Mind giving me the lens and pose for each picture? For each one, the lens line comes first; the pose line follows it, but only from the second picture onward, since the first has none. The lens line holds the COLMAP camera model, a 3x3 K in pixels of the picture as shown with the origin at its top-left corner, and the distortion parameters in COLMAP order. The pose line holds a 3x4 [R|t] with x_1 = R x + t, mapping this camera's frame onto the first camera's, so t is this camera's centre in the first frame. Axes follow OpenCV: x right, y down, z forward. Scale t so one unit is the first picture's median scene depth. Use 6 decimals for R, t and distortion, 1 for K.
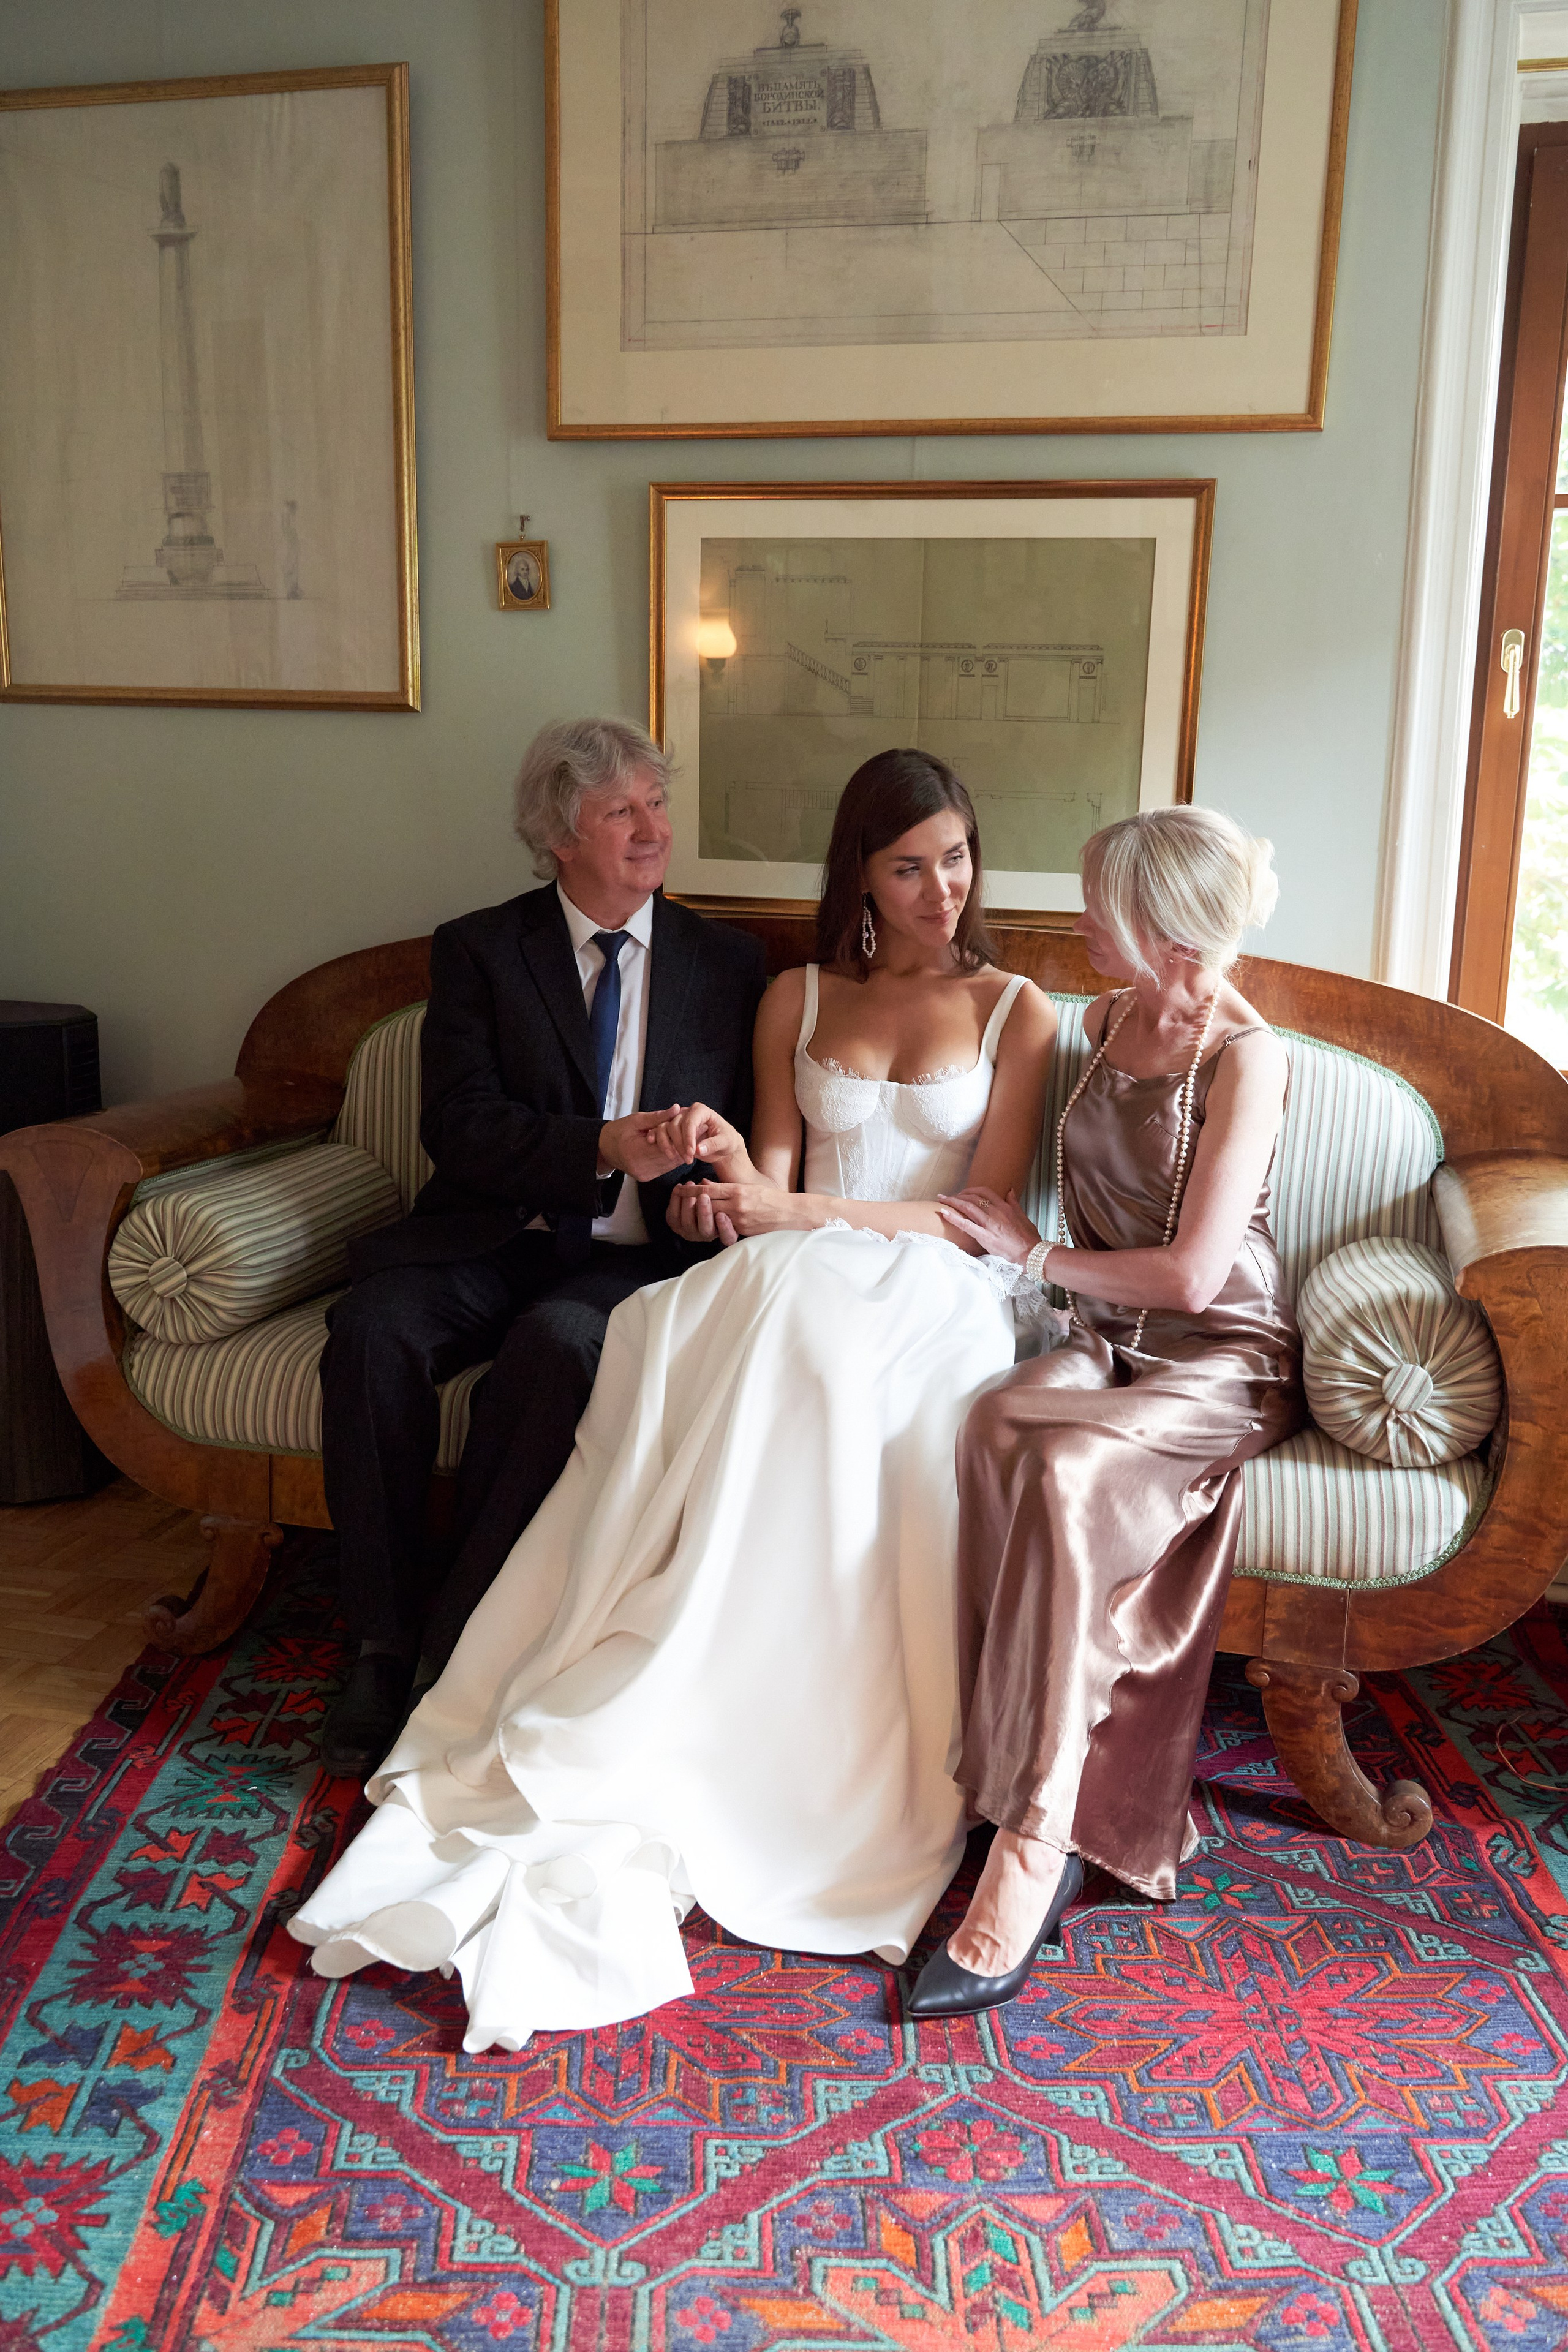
lens RADIAL K [[1904.3, 0, 782.0], [0, 1904.3, 1181.2], [0, 0, 1]] dist [0.005400, -0.009340]
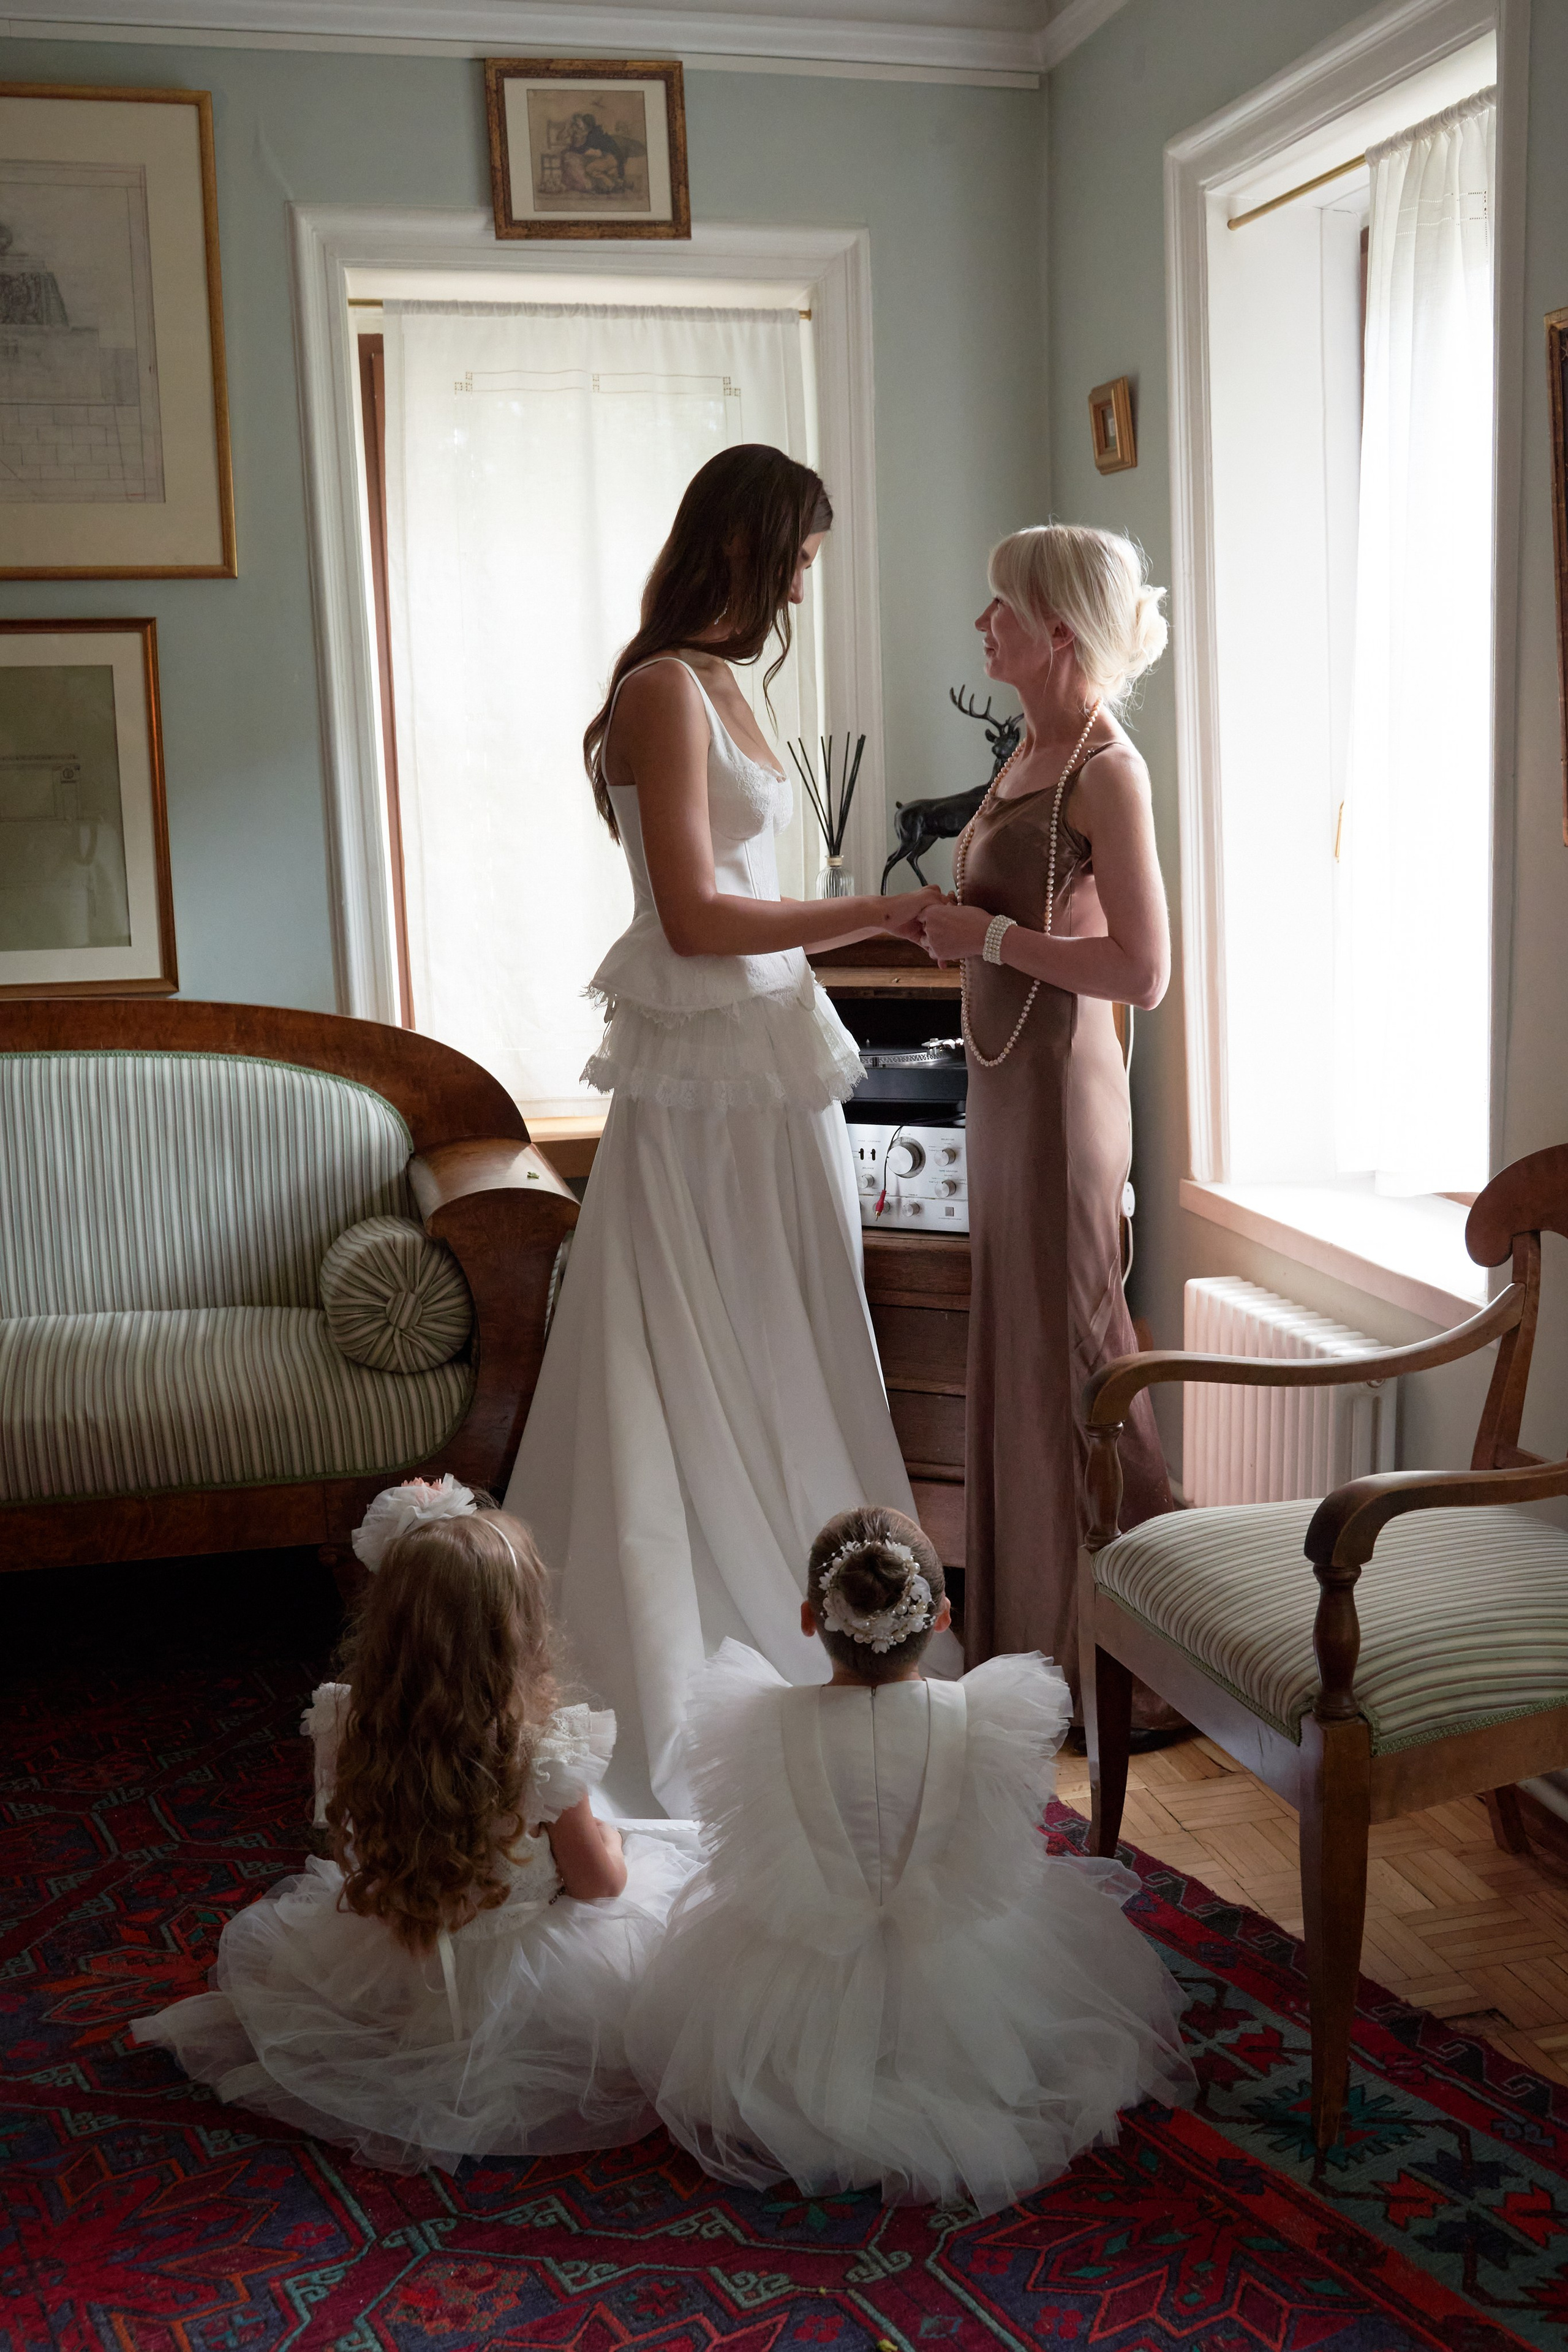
lens RADIAL K [[2301.8, 0, 761.9], [0, 2301.8, 1211.5], [0, 0, 1]] dist [-0.037519, 0.000000]
pose [[0.885694, -0.128106, 0.446246, -0.130120], [0.143870, 0.989596, -0.001459, 0.063098], [-0.441416, 0.065494, 0.894909, -0.451537]]
